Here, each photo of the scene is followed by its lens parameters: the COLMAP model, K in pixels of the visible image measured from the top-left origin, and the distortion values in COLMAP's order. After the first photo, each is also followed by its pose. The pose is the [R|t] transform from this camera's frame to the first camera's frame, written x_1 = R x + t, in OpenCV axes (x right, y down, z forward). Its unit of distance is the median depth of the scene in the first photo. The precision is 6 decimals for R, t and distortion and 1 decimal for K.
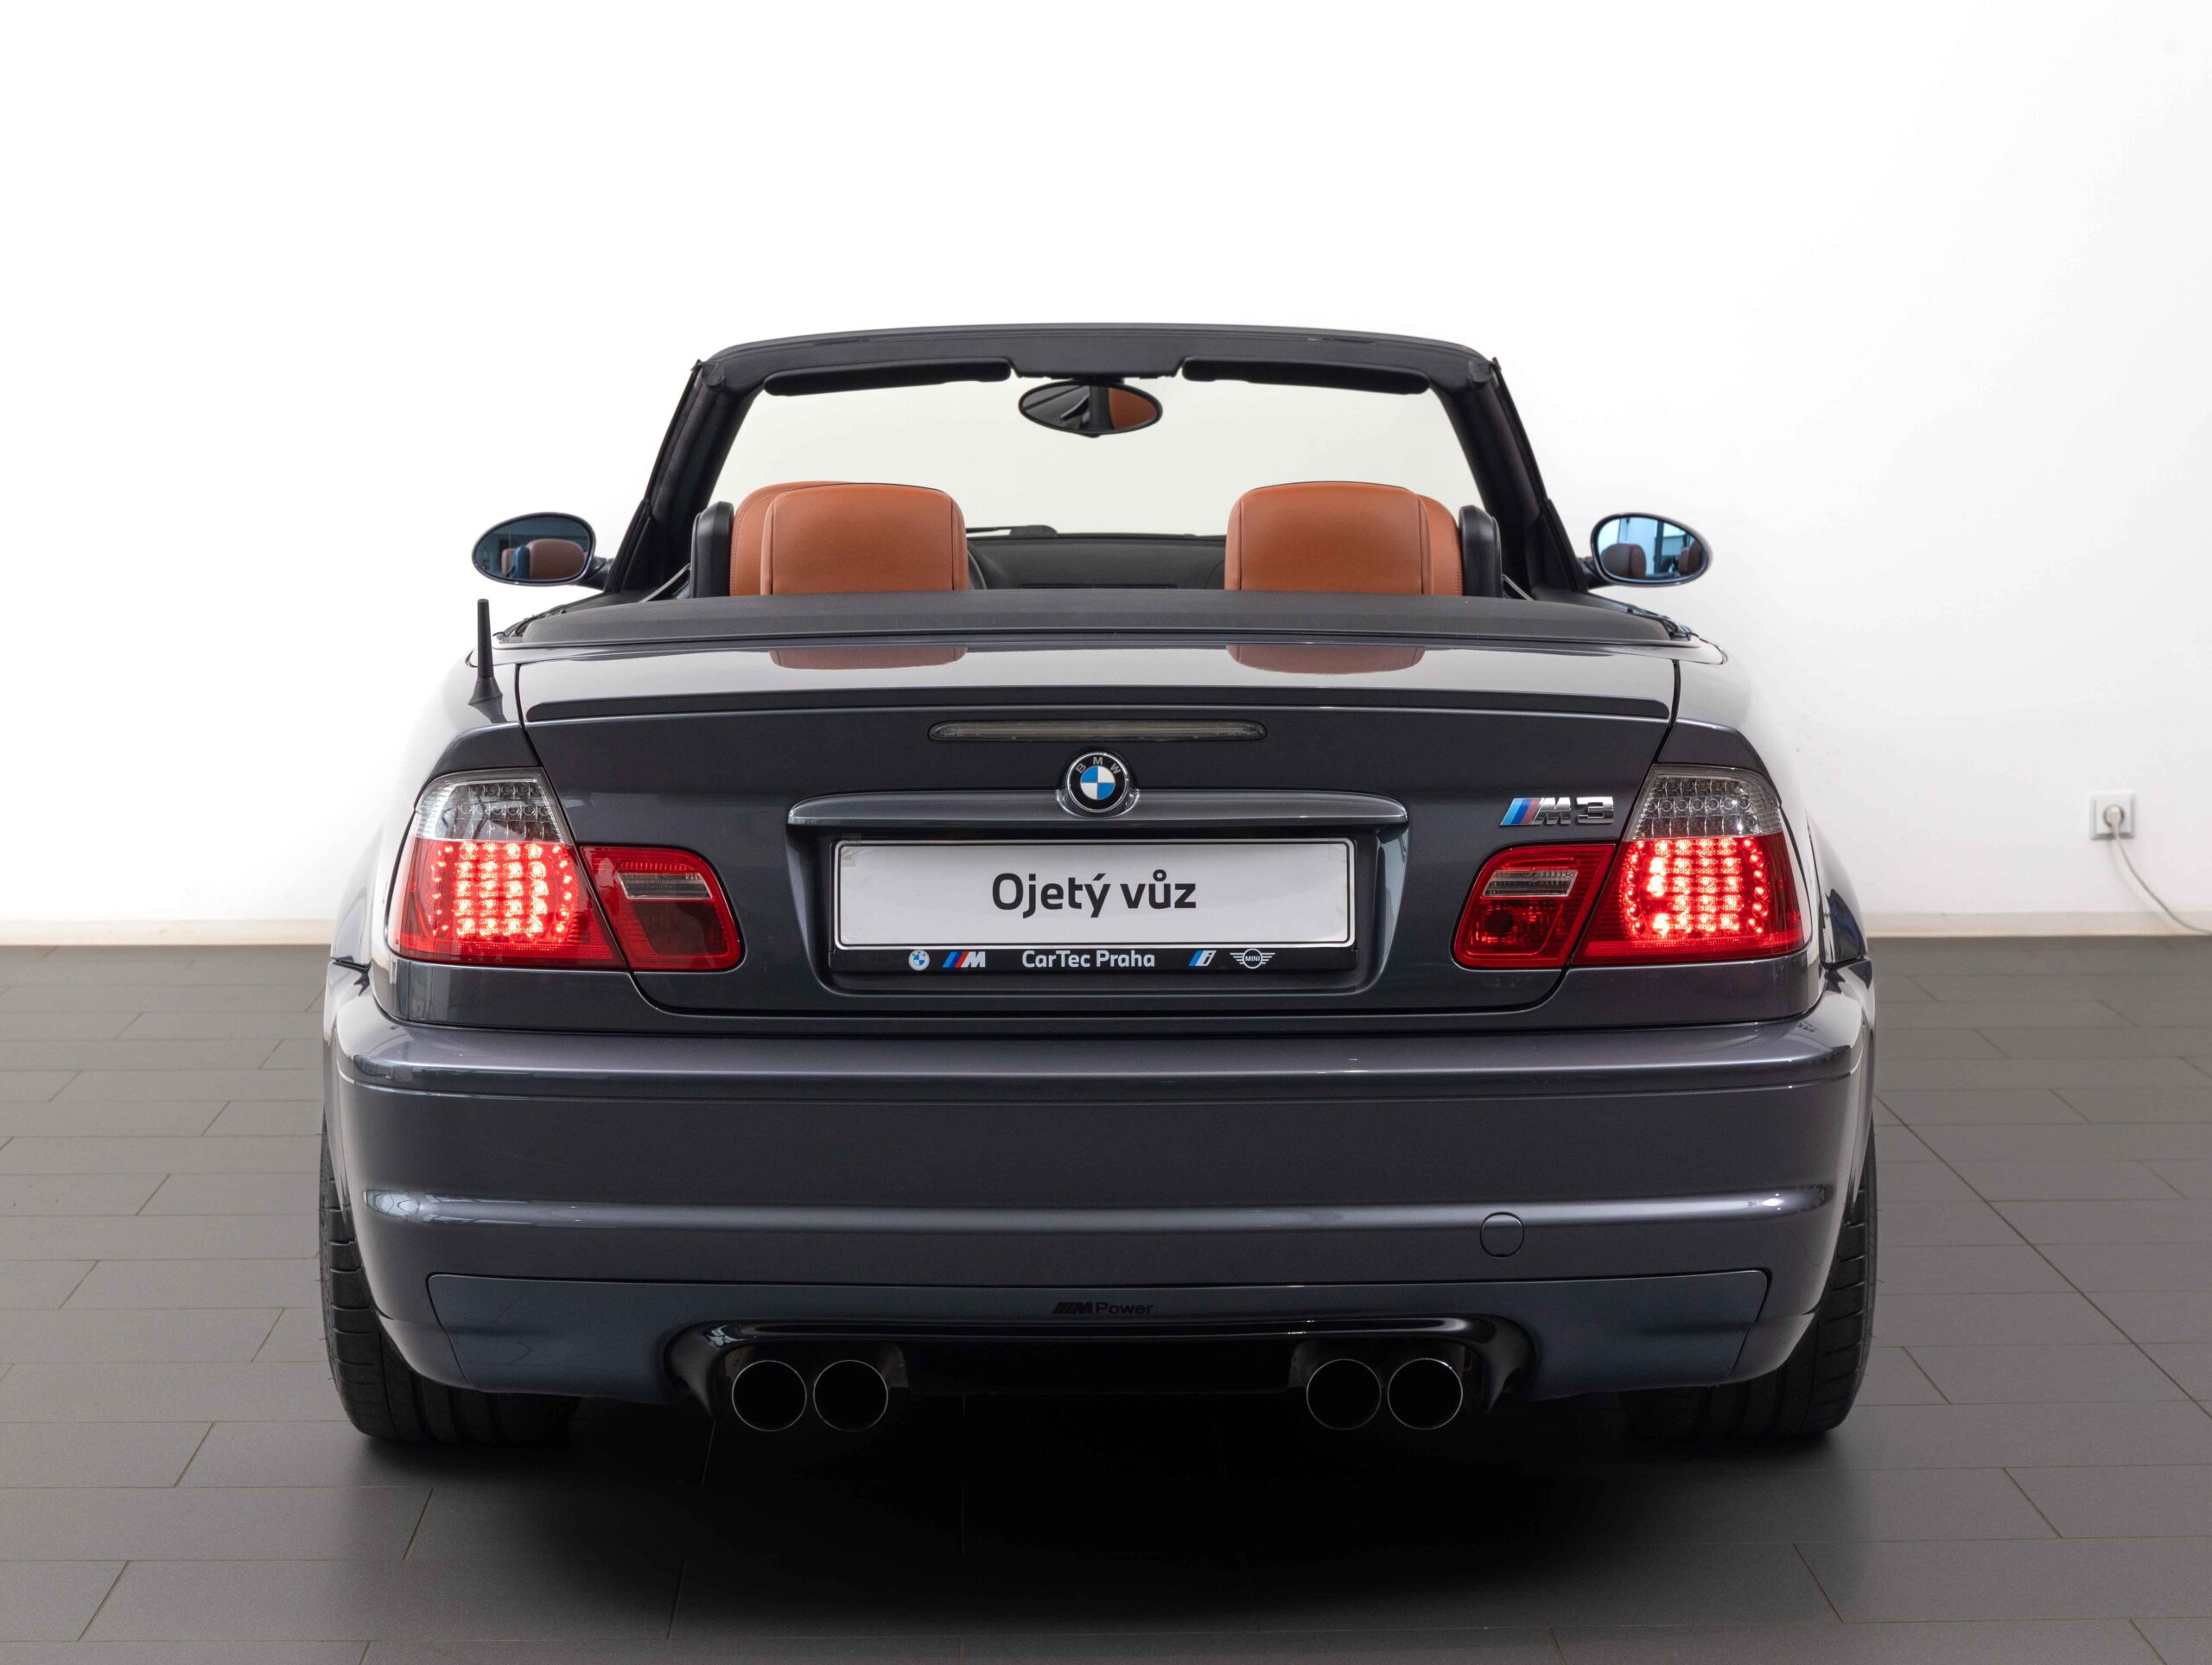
lens RADIAL K [[4733.1, 0, 1106.0], [0, 4733.1, 832.5], [0, 0, 1]] dist [-0.028985, -0.678033]
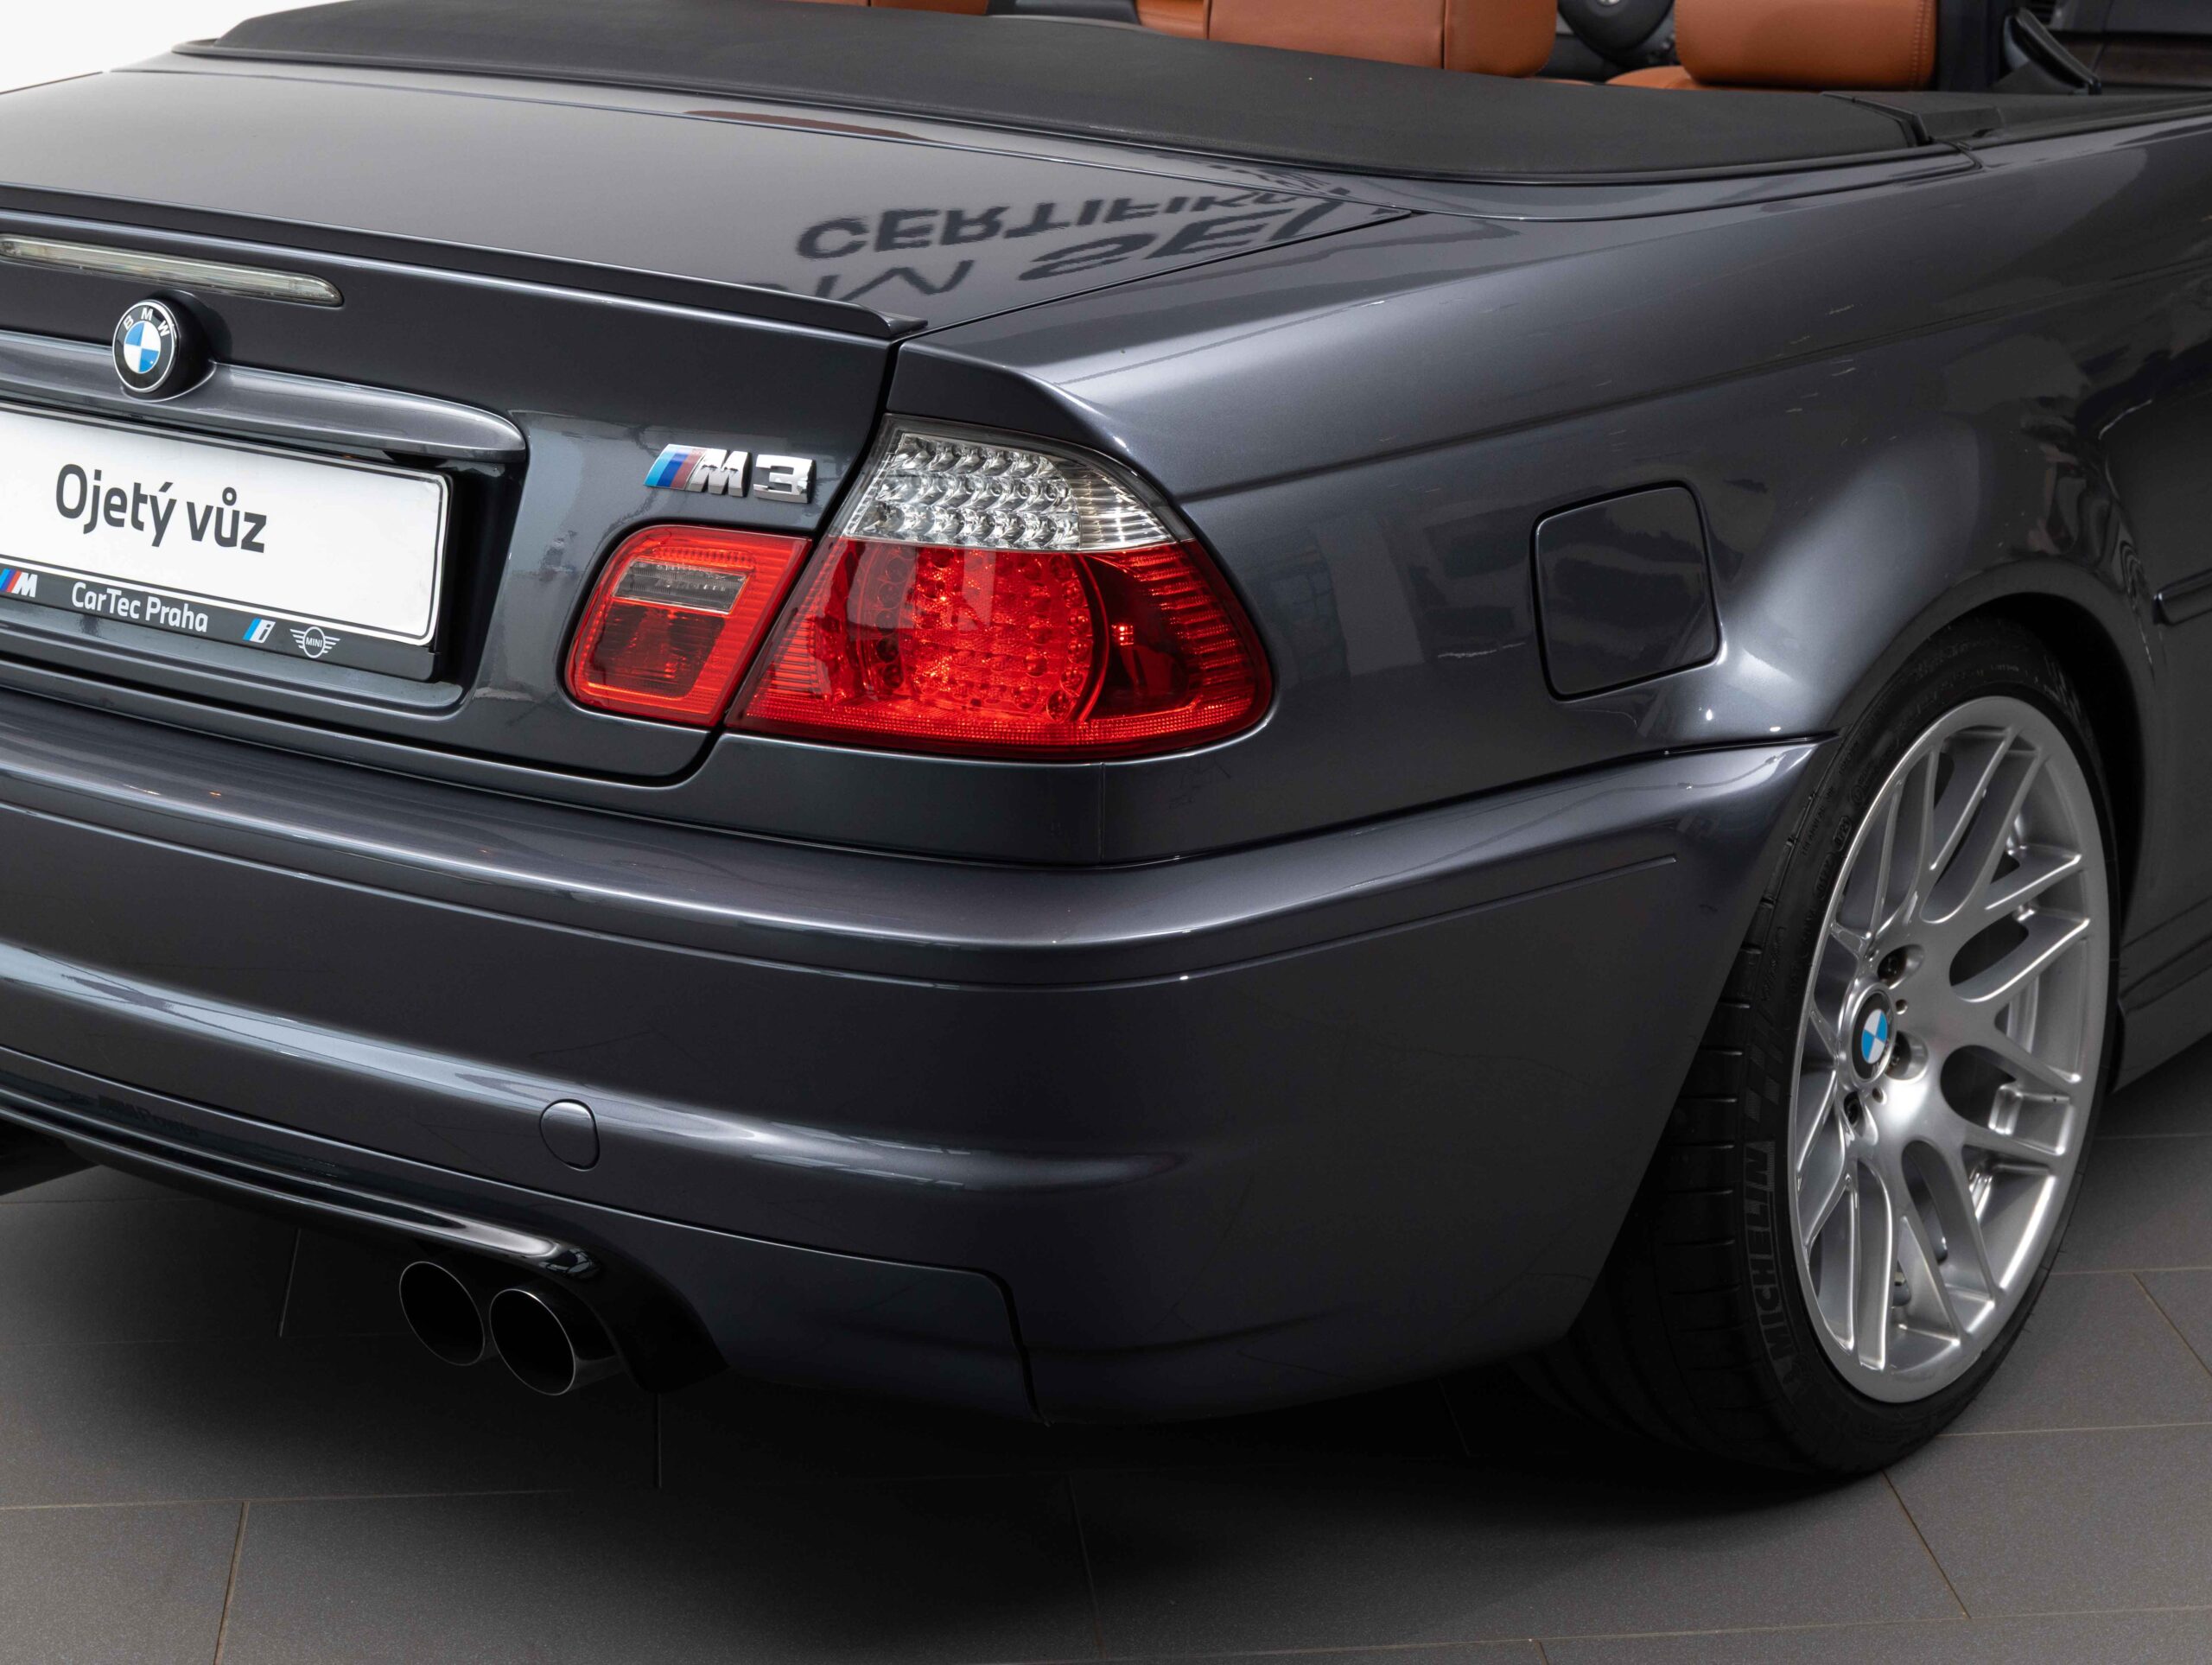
lens RADIAL K [[4733.1, 0, 1106.0], [0, 4733.1, 832.5], [0, 0, 1]] dist [-0.028985, -0.678033]
pose [[0.794093, 0.171799, -0.583011, 0.499734], [-0.069644, 0.978622, 0.193517, -0.080874], [0.603793, -0.113067, 0.789082, 0.550252]]
